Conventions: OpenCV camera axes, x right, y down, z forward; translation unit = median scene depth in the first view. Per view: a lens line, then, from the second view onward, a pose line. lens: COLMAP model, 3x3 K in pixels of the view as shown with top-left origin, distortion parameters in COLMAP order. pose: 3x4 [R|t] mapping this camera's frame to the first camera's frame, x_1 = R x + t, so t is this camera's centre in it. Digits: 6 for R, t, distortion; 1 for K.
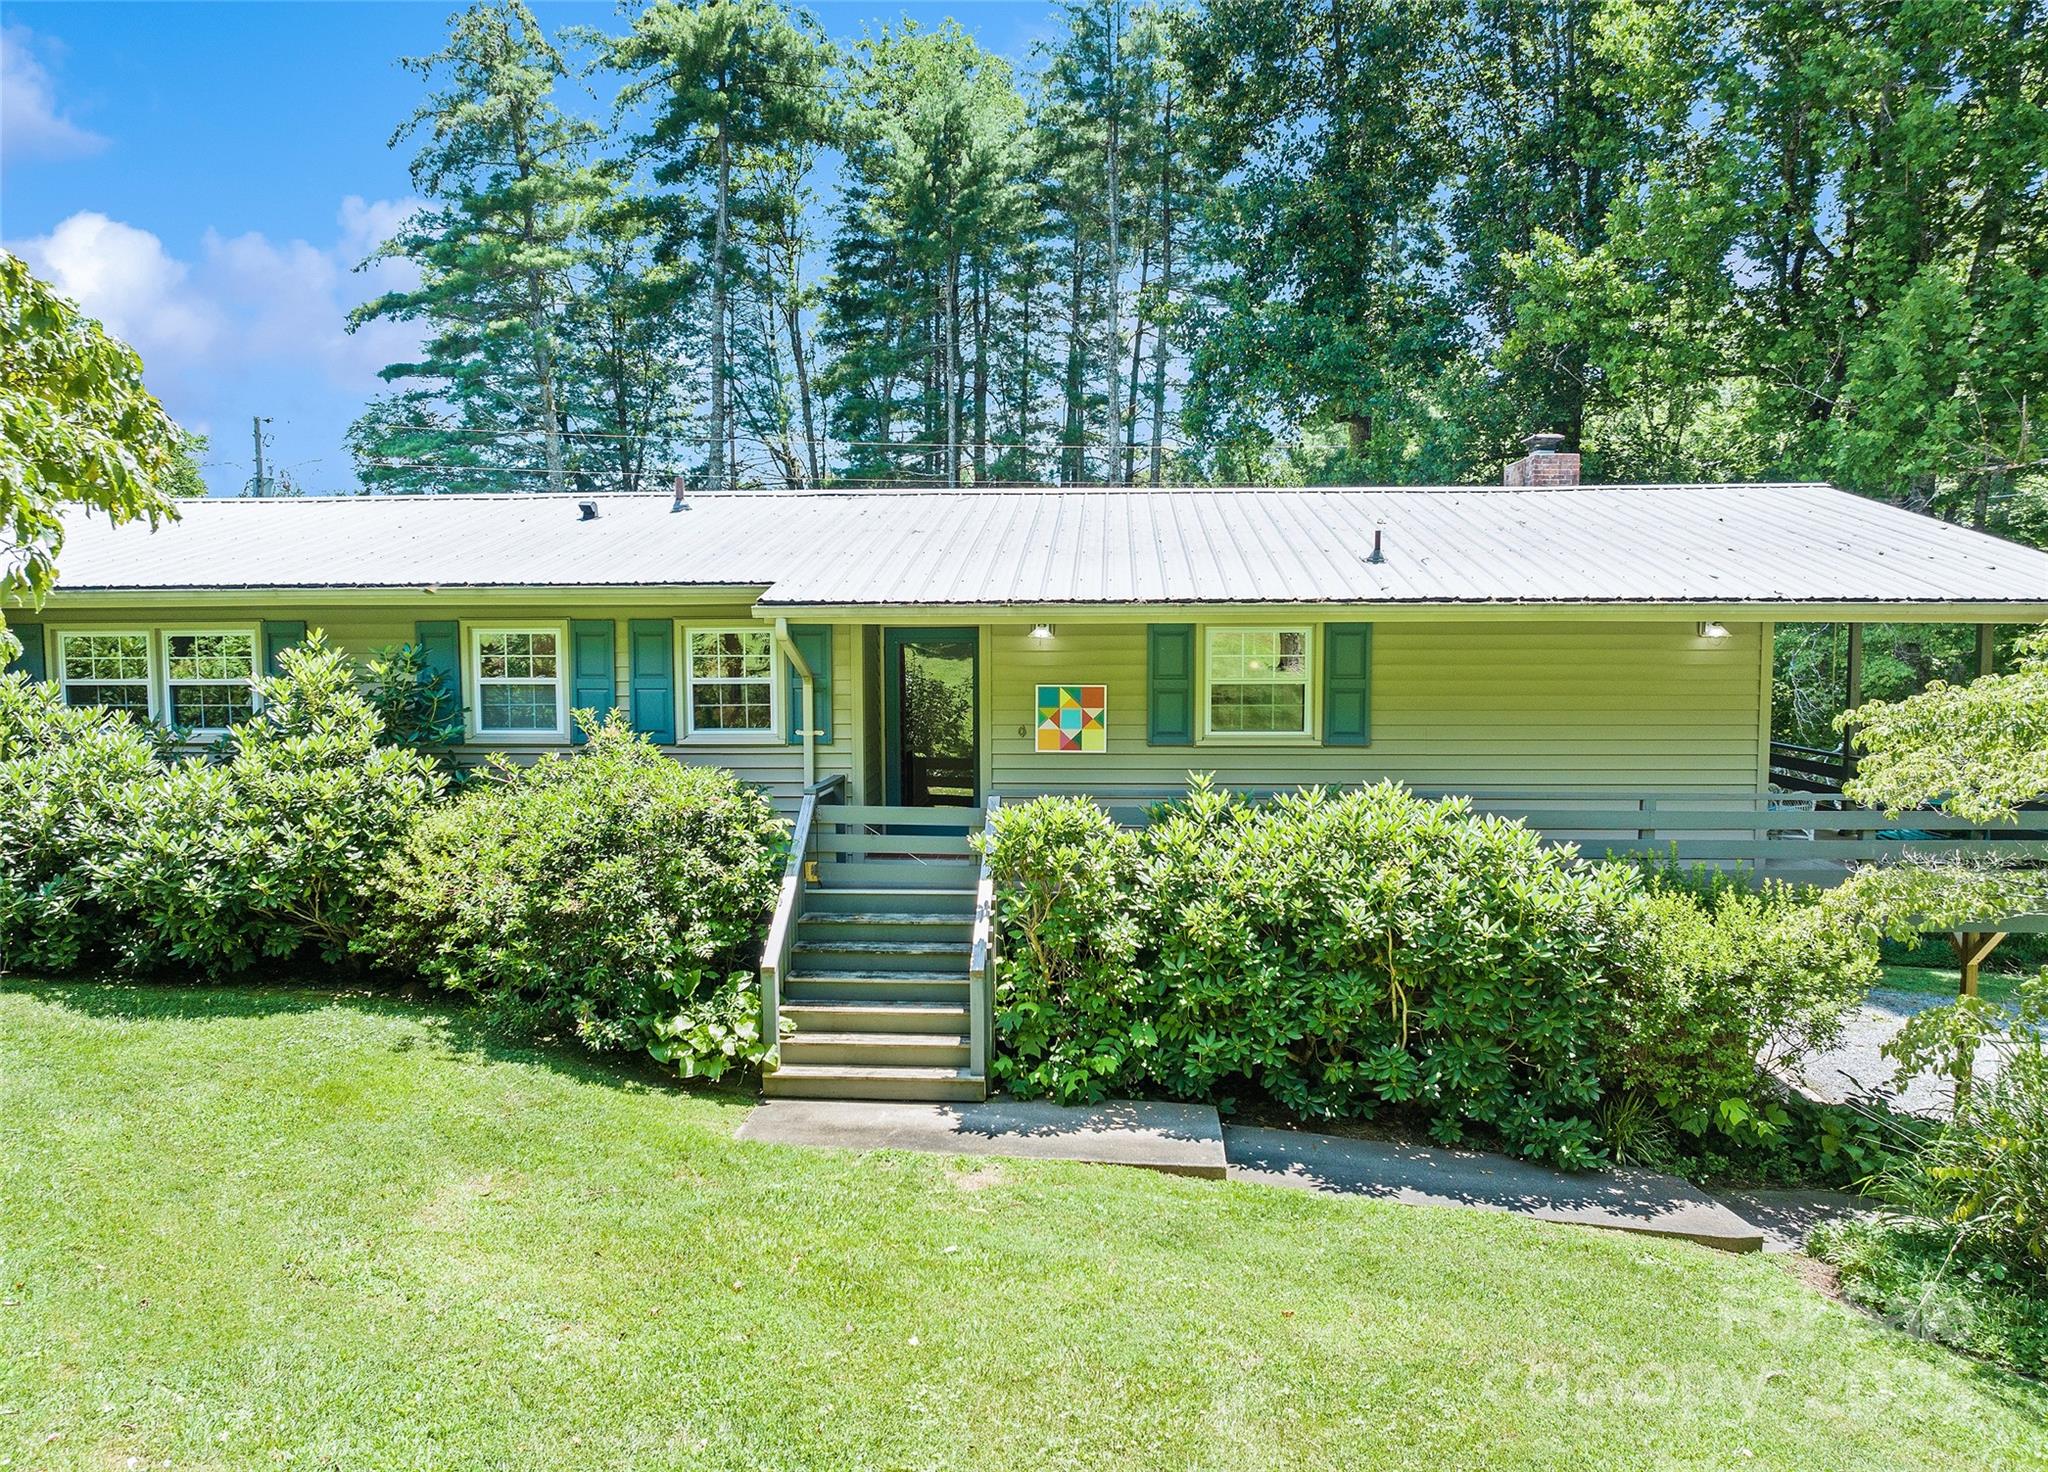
lens RADIAL K [[1561.2, 0, 1094.9], [0, 1561.2, 753.8], [0, 0, 1]] dist [-0.046621, -0.005755]
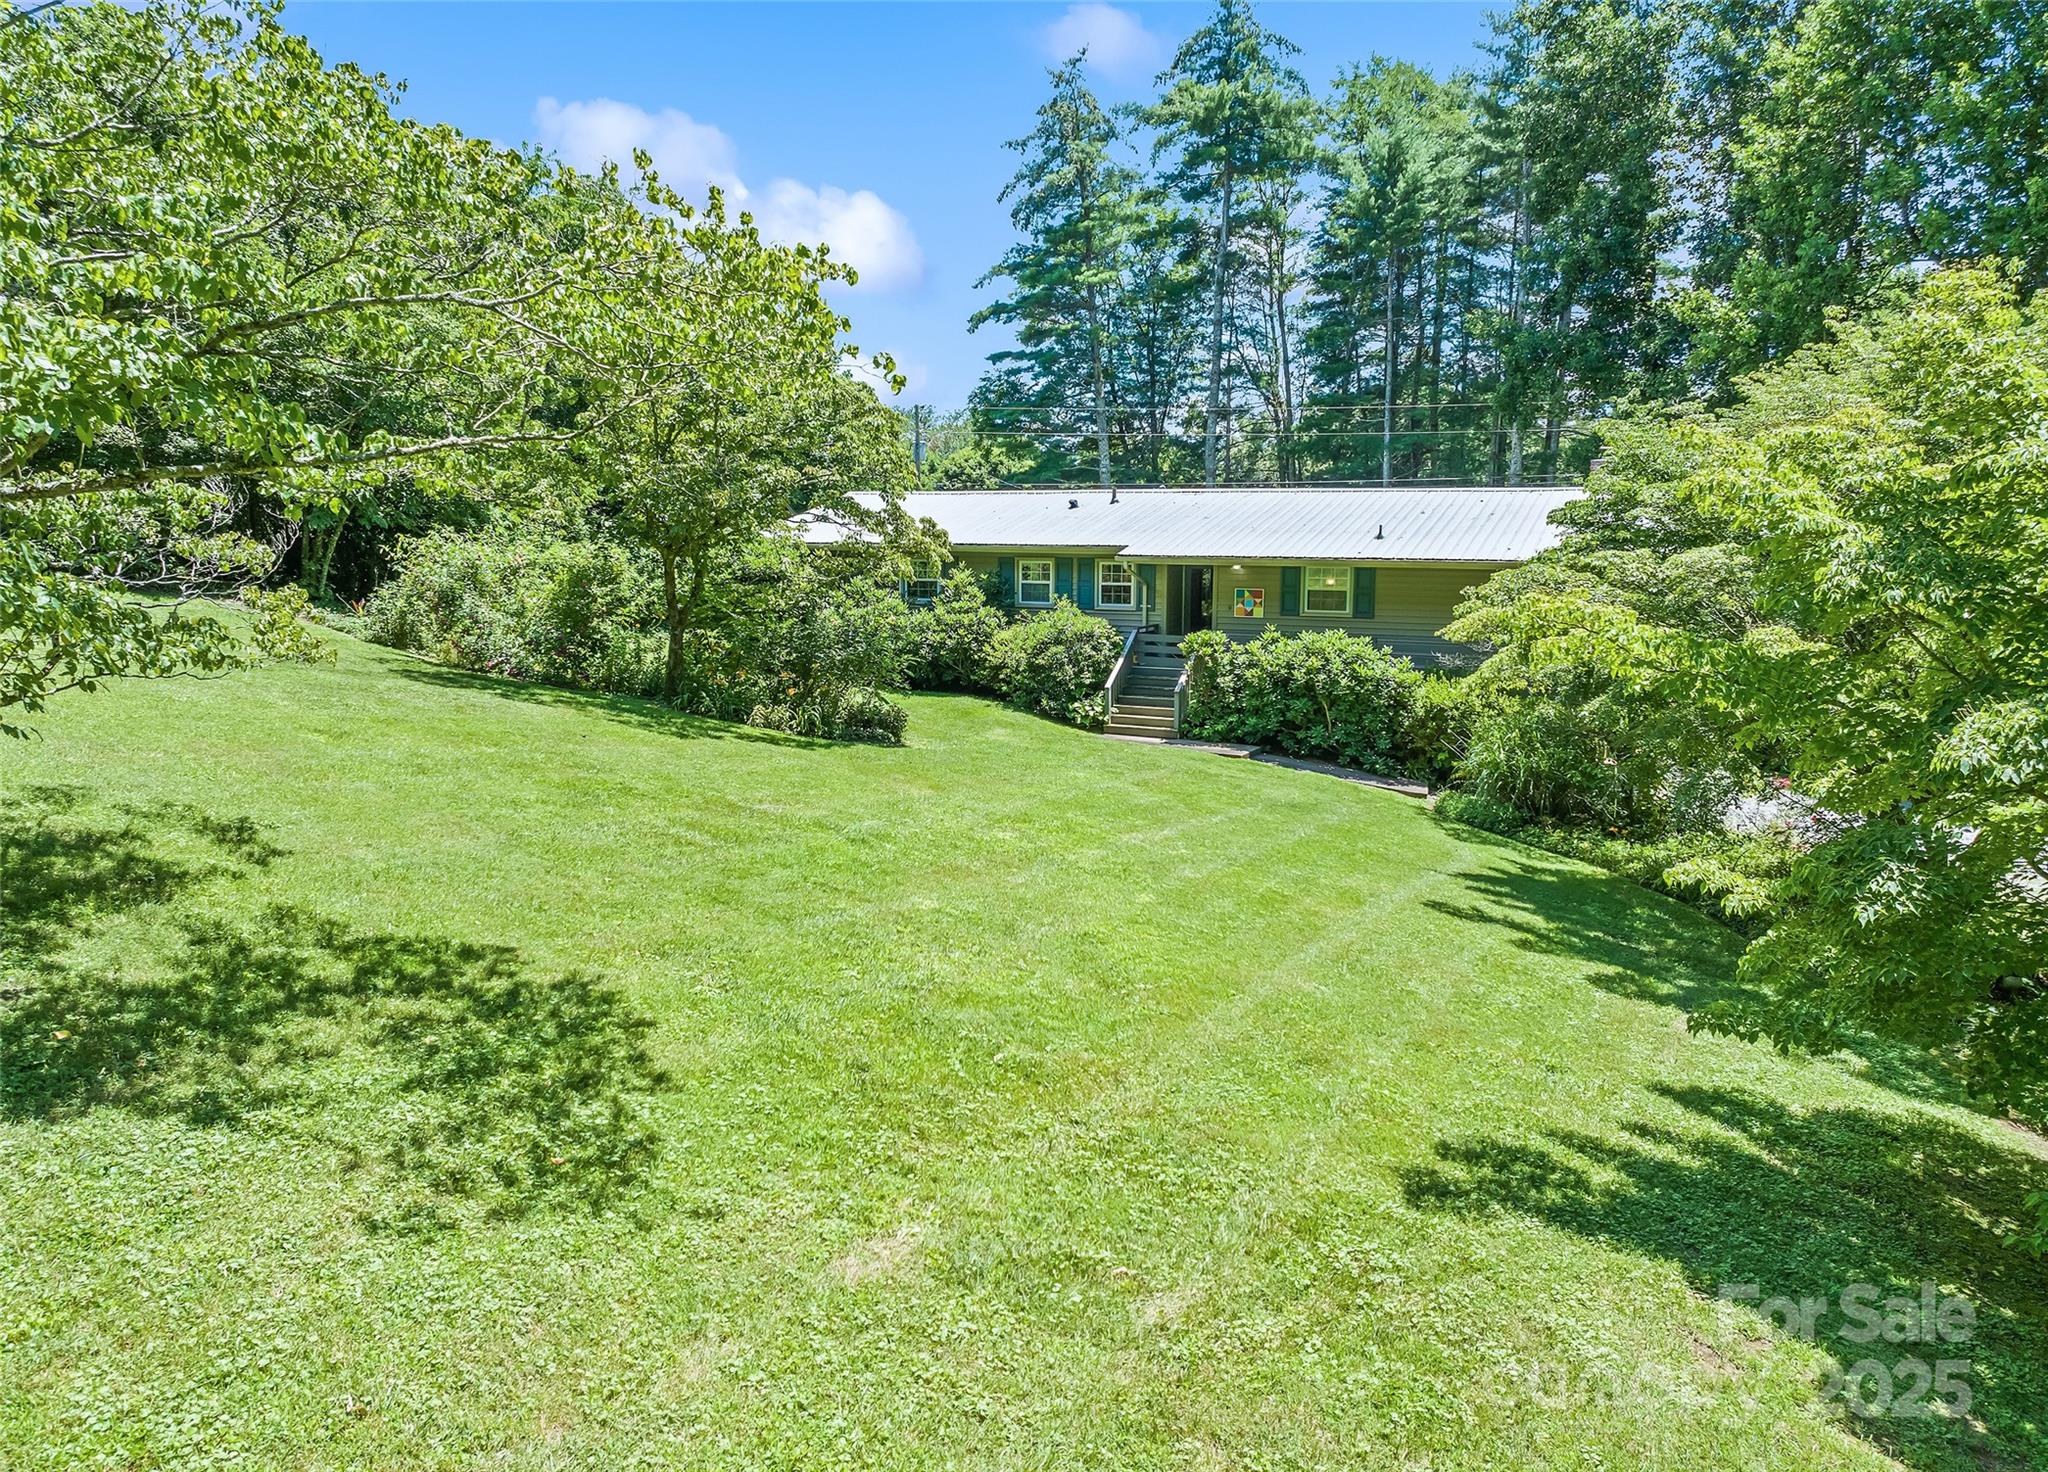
lens RADIAL K [[1452.8, 0, 1024.0], [0, 1452.8, 736.0], [0, 0, 1]] dist [-0.011110, -0.003167]
pose [[0.918748, 0.062128, -0.389927, 0.548373], [-0.035628, 0.996559, 0.074836, 0.026145], [0.393234, -0.054863, 0.917800, -1.189360]]
